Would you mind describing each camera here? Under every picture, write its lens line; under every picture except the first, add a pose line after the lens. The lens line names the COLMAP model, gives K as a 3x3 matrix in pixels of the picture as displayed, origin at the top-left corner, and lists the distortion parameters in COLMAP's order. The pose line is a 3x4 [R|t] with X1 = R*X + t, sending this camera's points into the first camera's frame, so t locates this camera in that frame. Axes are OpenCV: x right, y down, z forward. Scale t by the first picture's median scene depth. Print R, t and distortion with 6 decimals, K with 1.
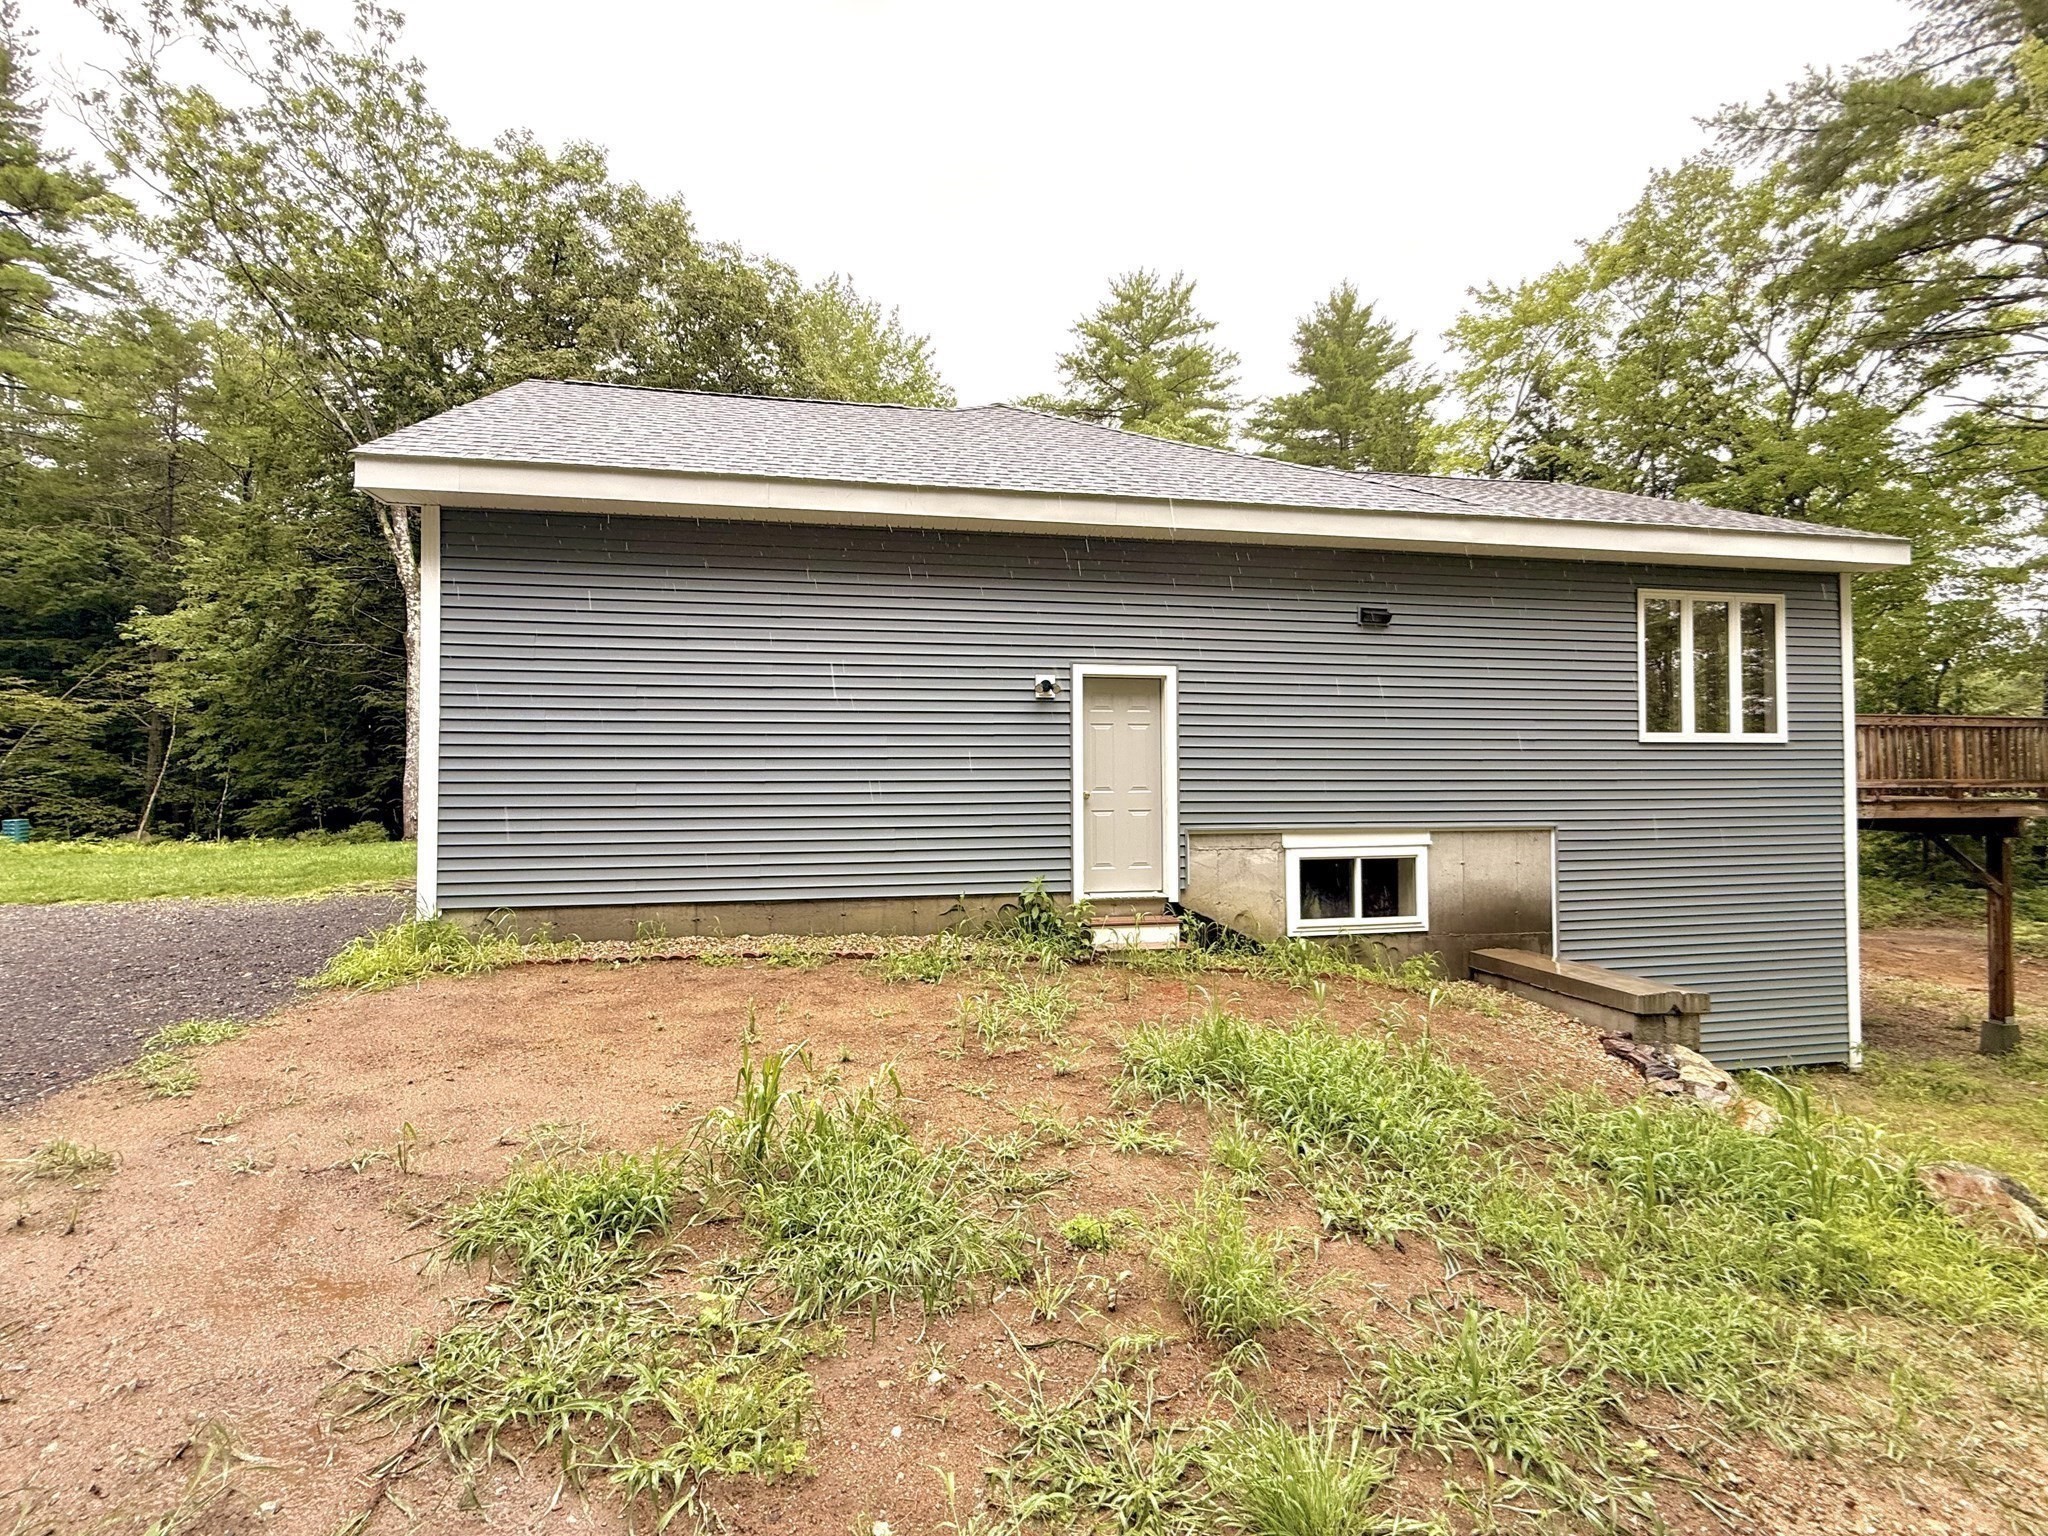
lens RADIAL K [[824.1, 0, 1023.7], [0, 824.1, 774.9], [0, 0, 1]] dist [-0.001469, -0.000071]
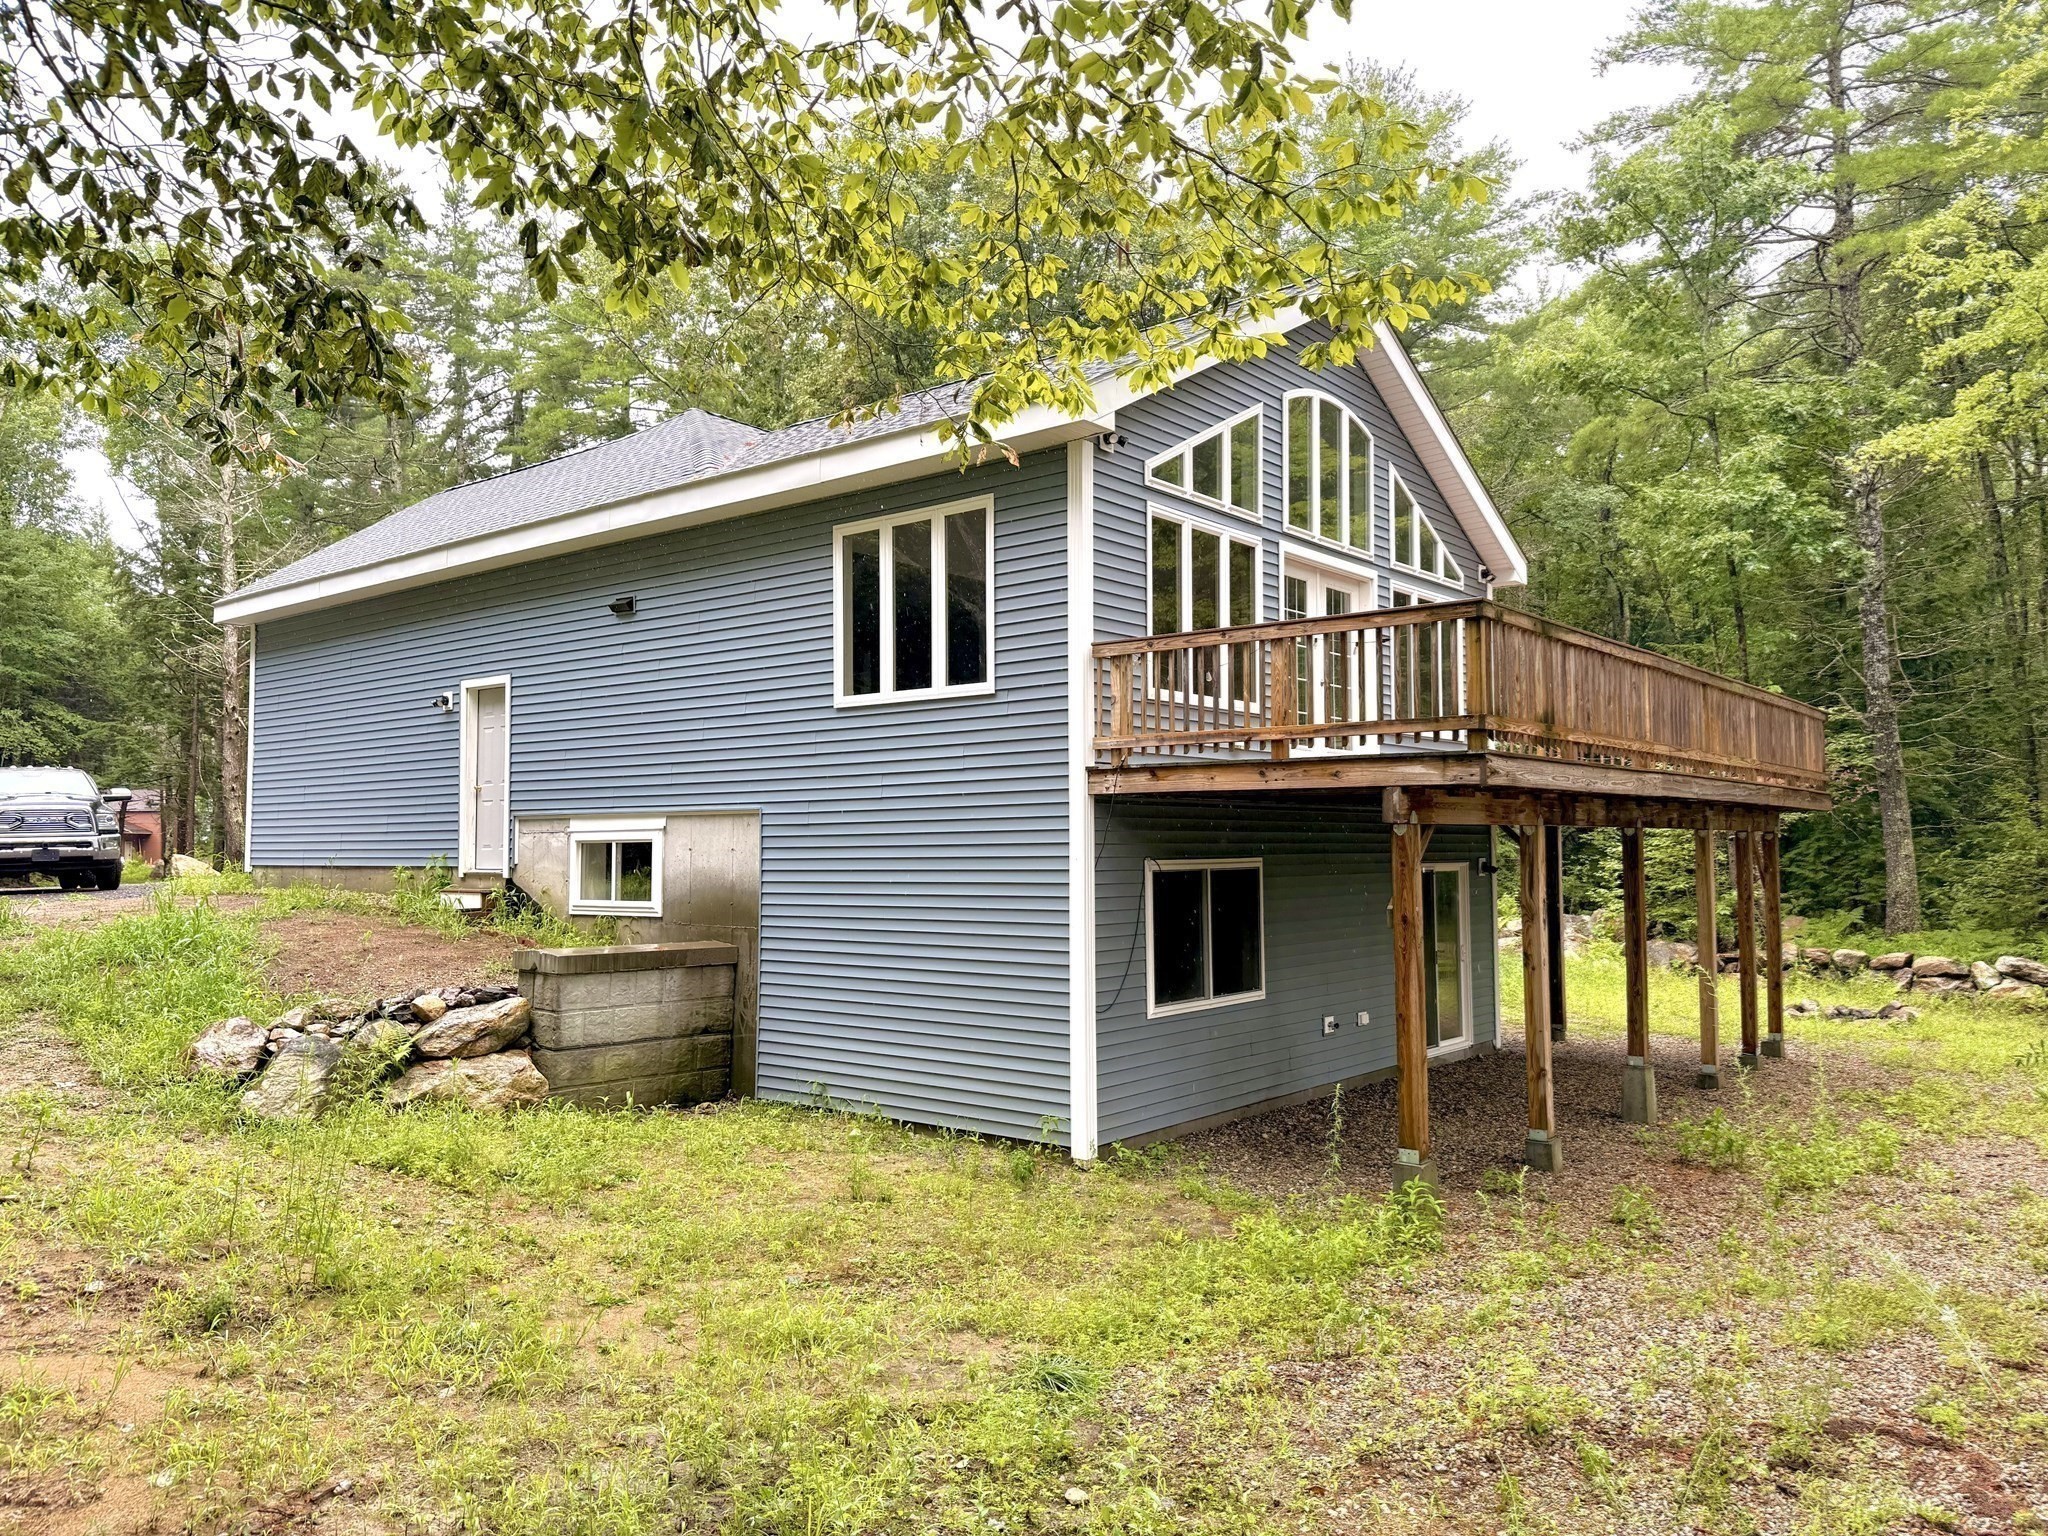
lens RADIAL K [[1447.3, 0, 1025.2], [0, 1447.3, 765.3], [0, 0, 1]] dist [0.003549, 0.000711]
pose [[0.667188, -0.040751, -0.743774, 2.069502], [0.010840, 0.998928, -0.045006, 0.091358], [0.744811, 0.021965, 0.666914, 0.173279]]
